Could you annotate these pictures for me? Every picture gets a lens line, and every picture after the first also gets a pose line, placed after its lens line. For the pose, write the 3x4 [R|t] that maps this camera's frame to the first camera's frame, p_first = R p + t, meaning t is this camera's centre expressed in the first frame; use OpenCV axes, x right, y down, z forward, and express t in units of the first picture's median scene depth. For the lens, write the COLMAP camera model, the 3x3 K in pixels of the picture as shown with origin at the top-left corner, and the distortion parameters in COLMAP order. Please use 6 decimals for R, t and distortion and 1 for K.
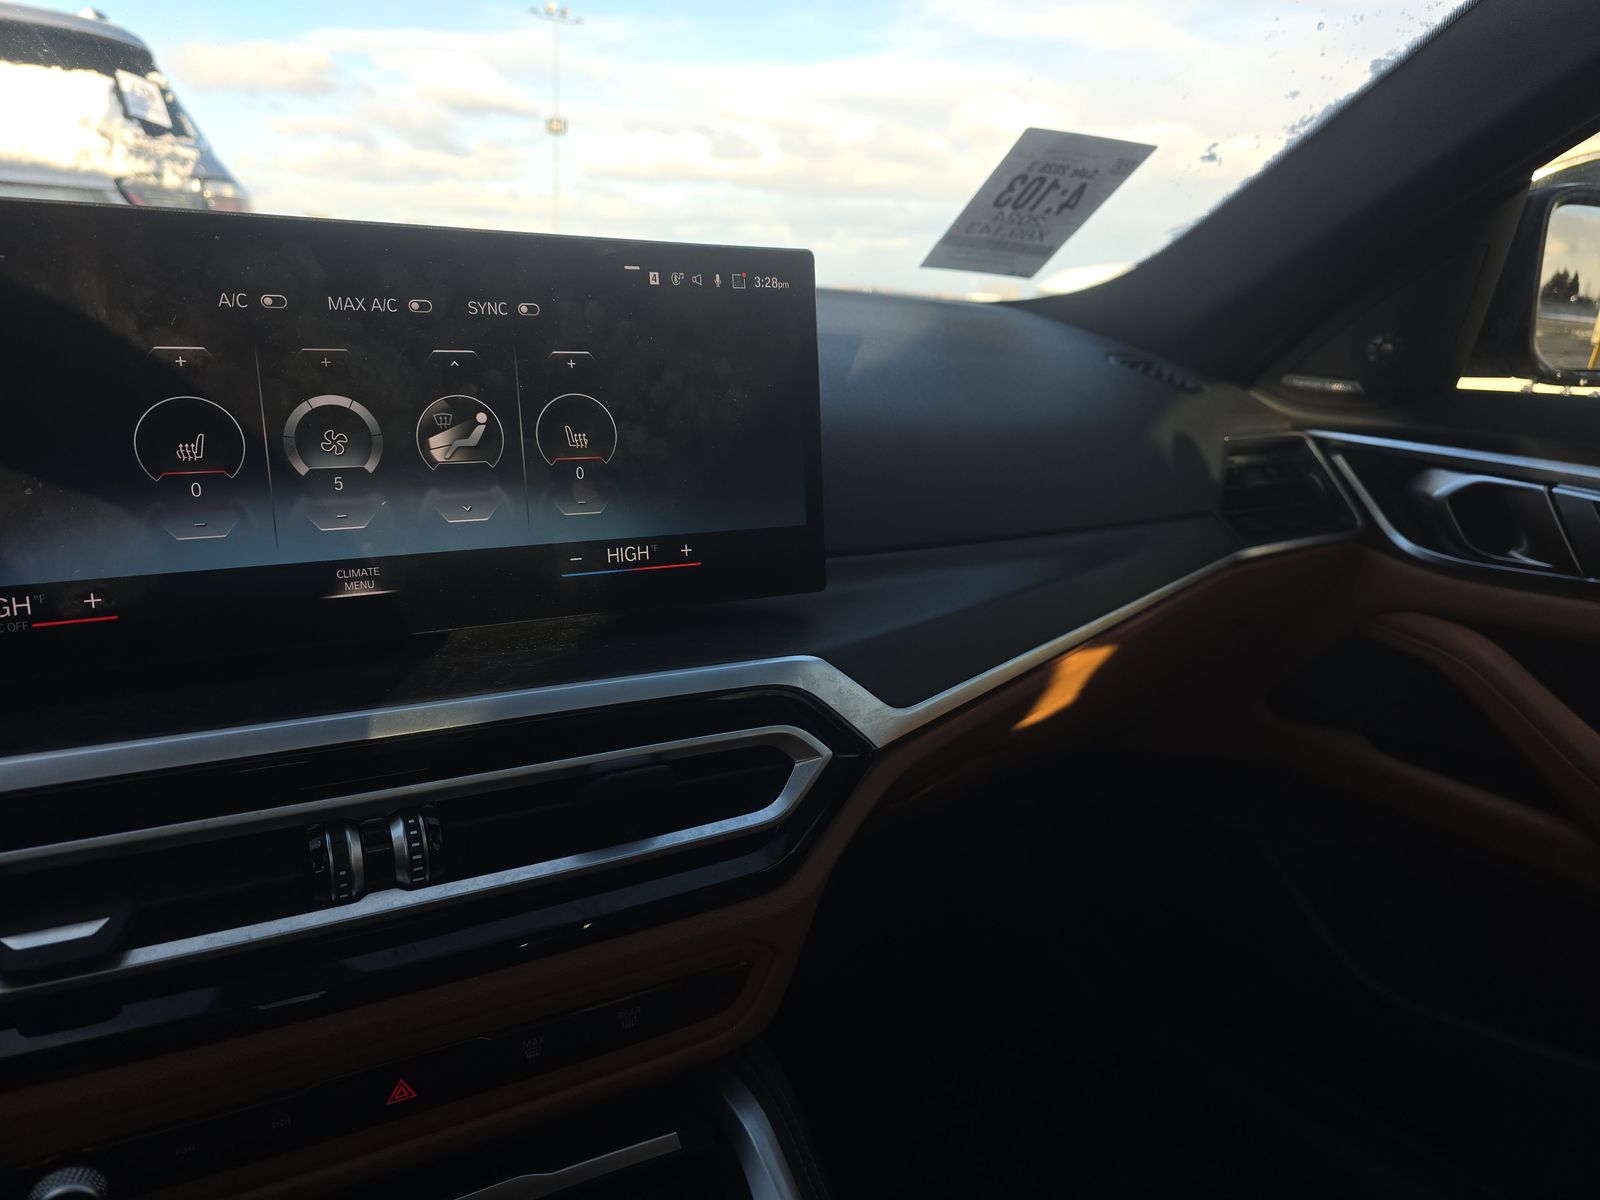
lens RADIAL K [[1060.3, 0, 800.0], [0, 1060.3, 600.0], [0, 0, 1]] dist [0.076031, -0.072346]
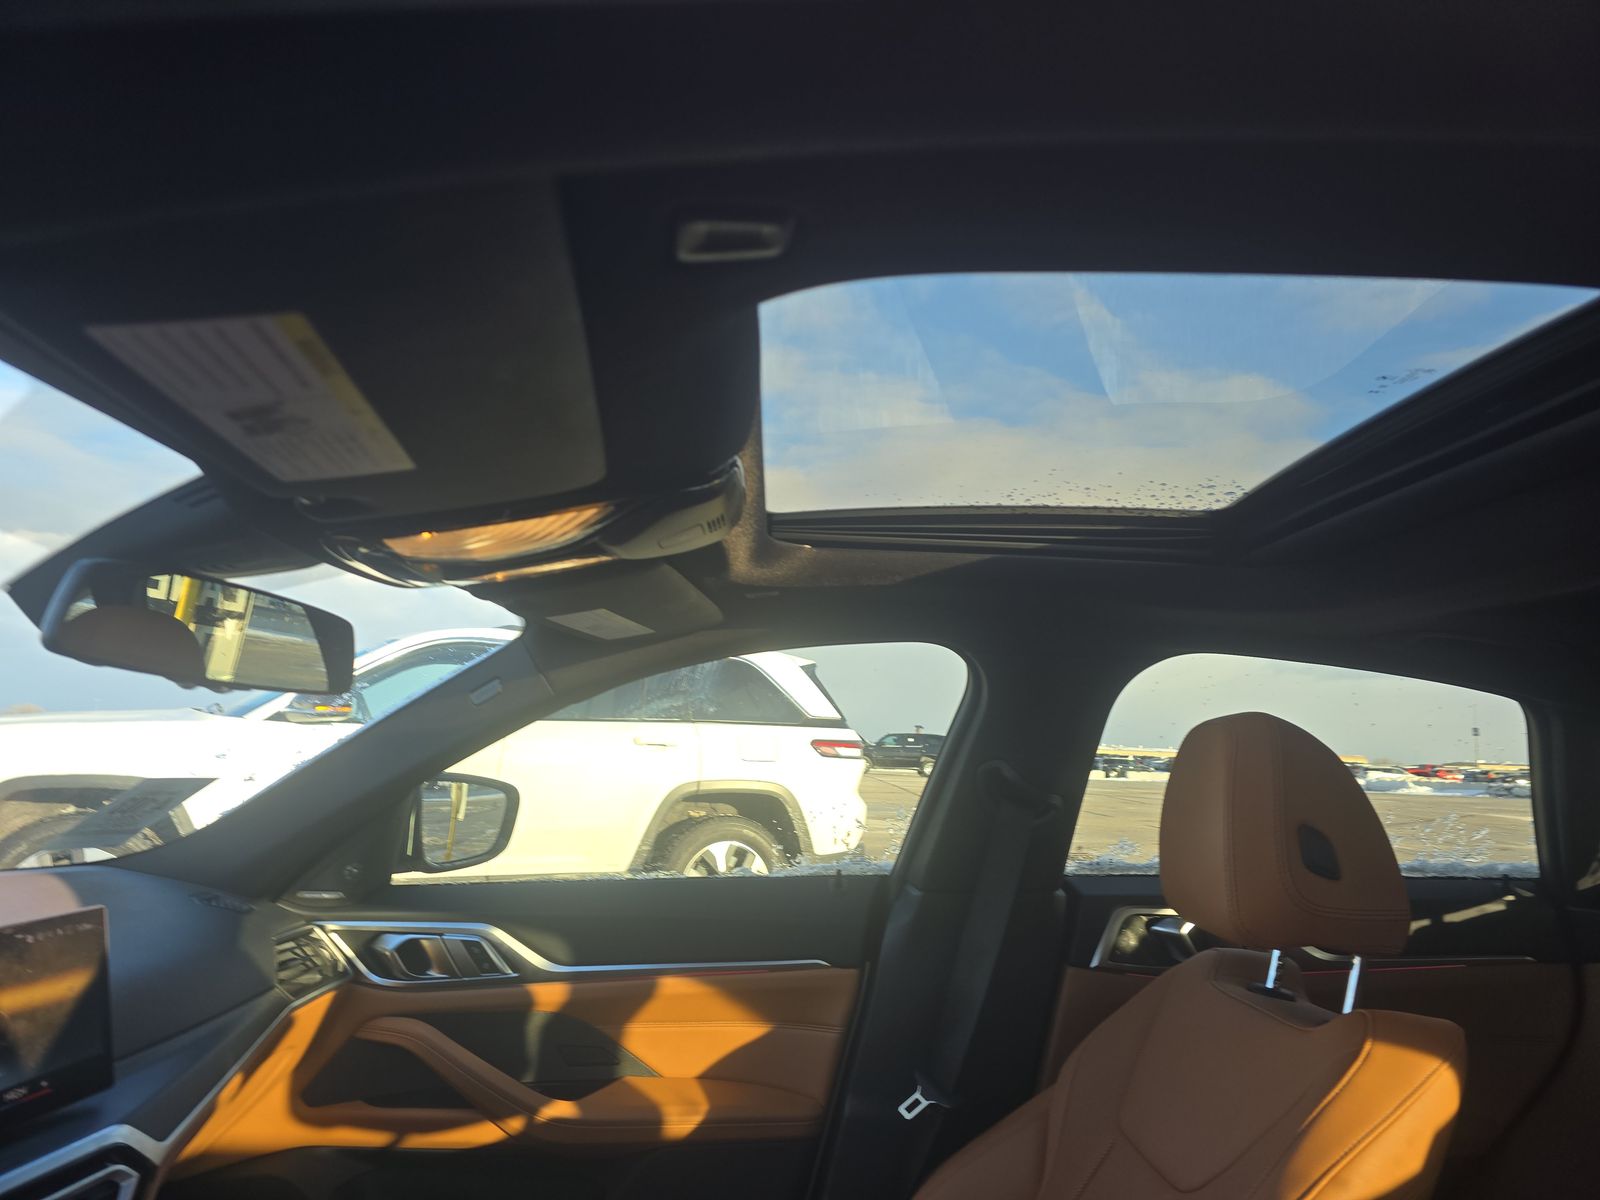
lens RADIAL K [[1060.3, 0, 800.0], [0, 1060.3, 600.0], [0, 0, 1]] dist [0.076031, -0.072346]
pose [[0.595246, 0.064587, 0.800944, -1.010039], [0.230499, 0.941151, -0.247195, -0.082251], [-0.769775, 0.331759, 0.545328, -1.487253]]
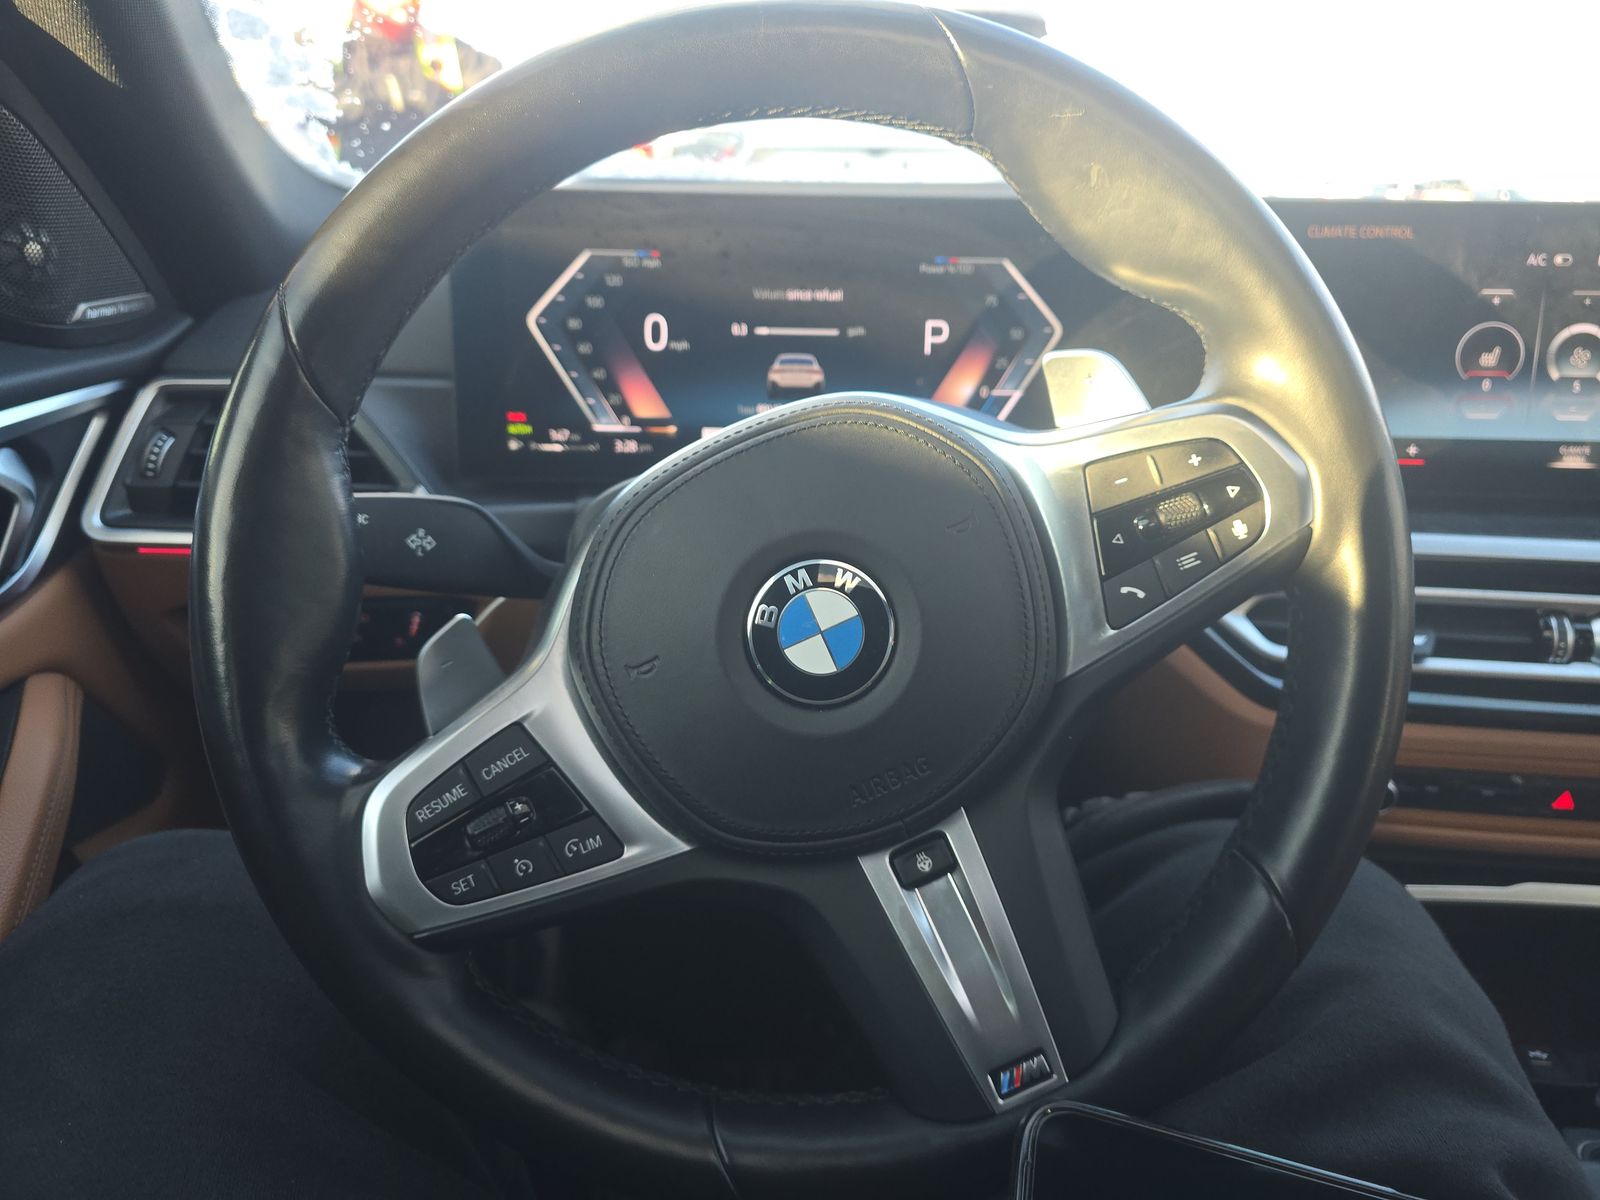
lens RADIAL K [[1060.3, 0, 800.0], [0, 1060.3, 600.0], [0, 0, 1]] dist [0.076031, -0.072346]
pose [[0.831793, 0.159146, -0.531783, -0.470827], [-0.131242, 0.987241, 0.090167, 0.177212], [0.539347, -0.005208, 0.842067, -0.773482]]
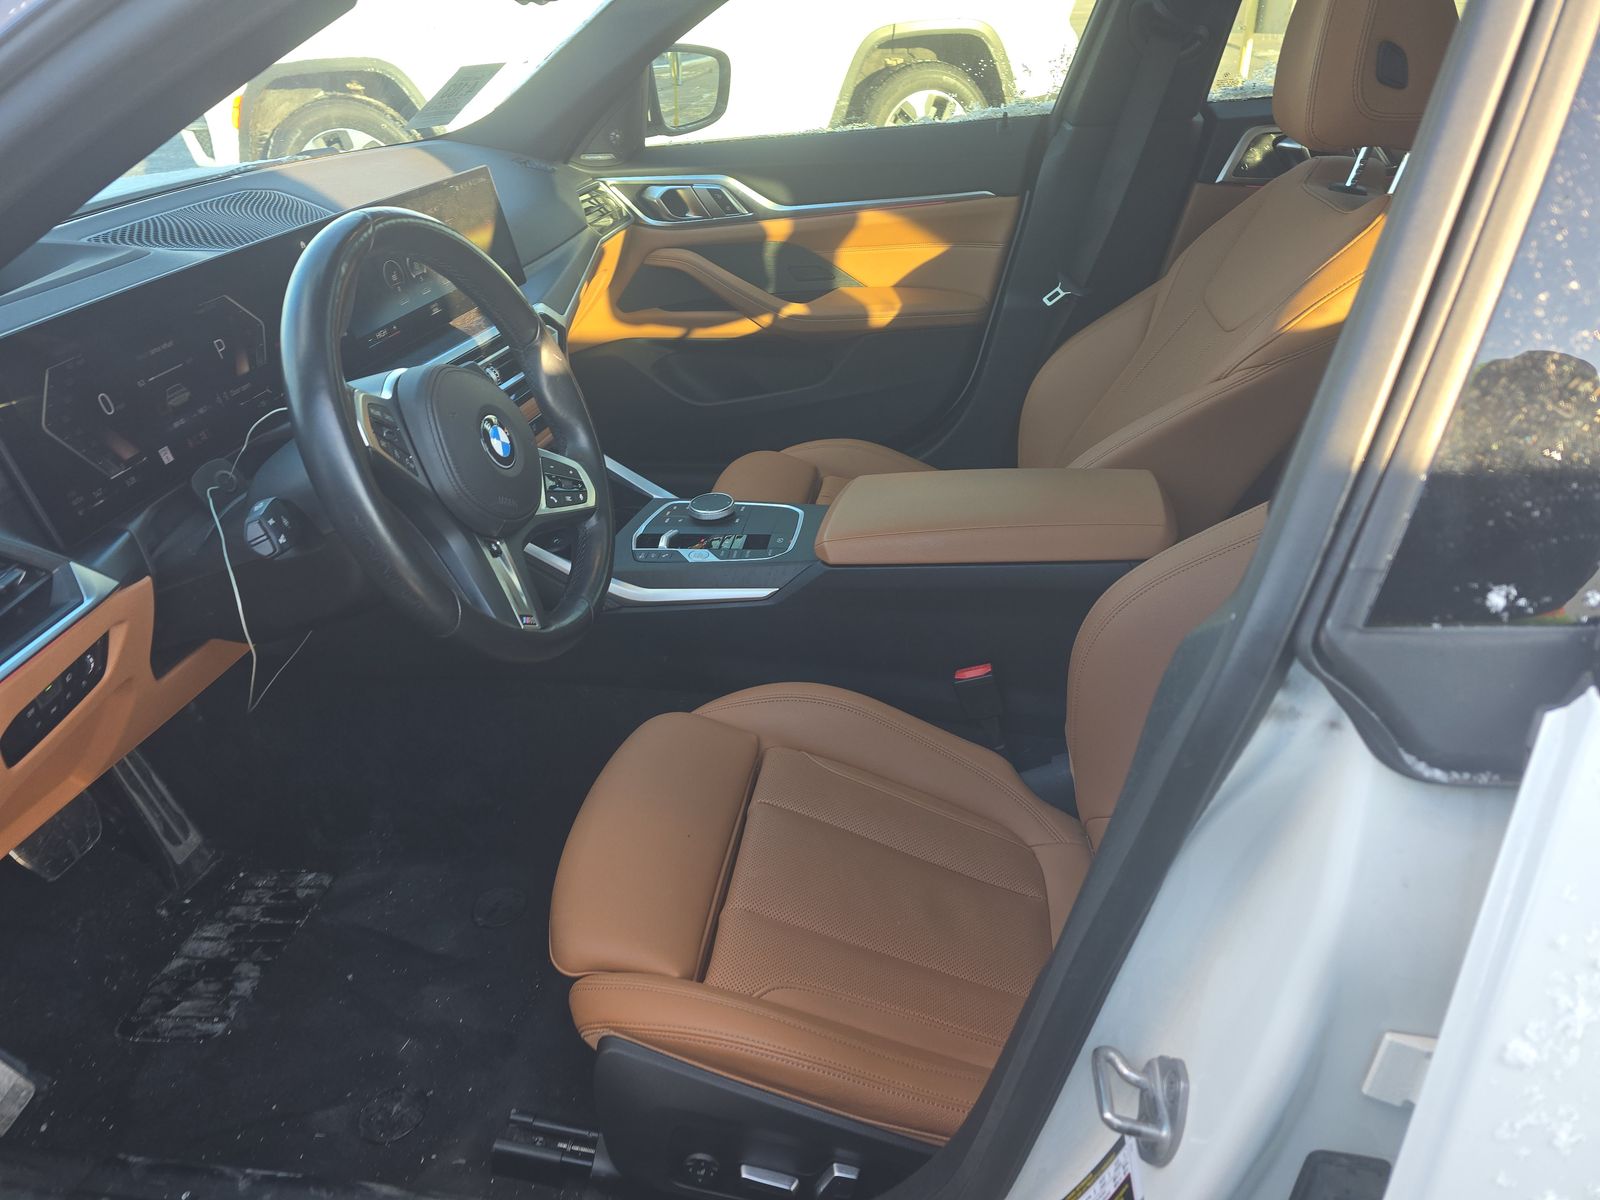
lens RADIAL K [[1060.3, 0, 800.0], [0, 1060.3, 600.0], [0, 0, 1]] dist [0.076031, -0.072346]
pose [[0.718573, -0.429862, 0.546691, -1.783874], [0.280169, 0.898415, 0.338167, -0.013116], [-0.636520, -0.089832, 0.766011, -2.290753]]
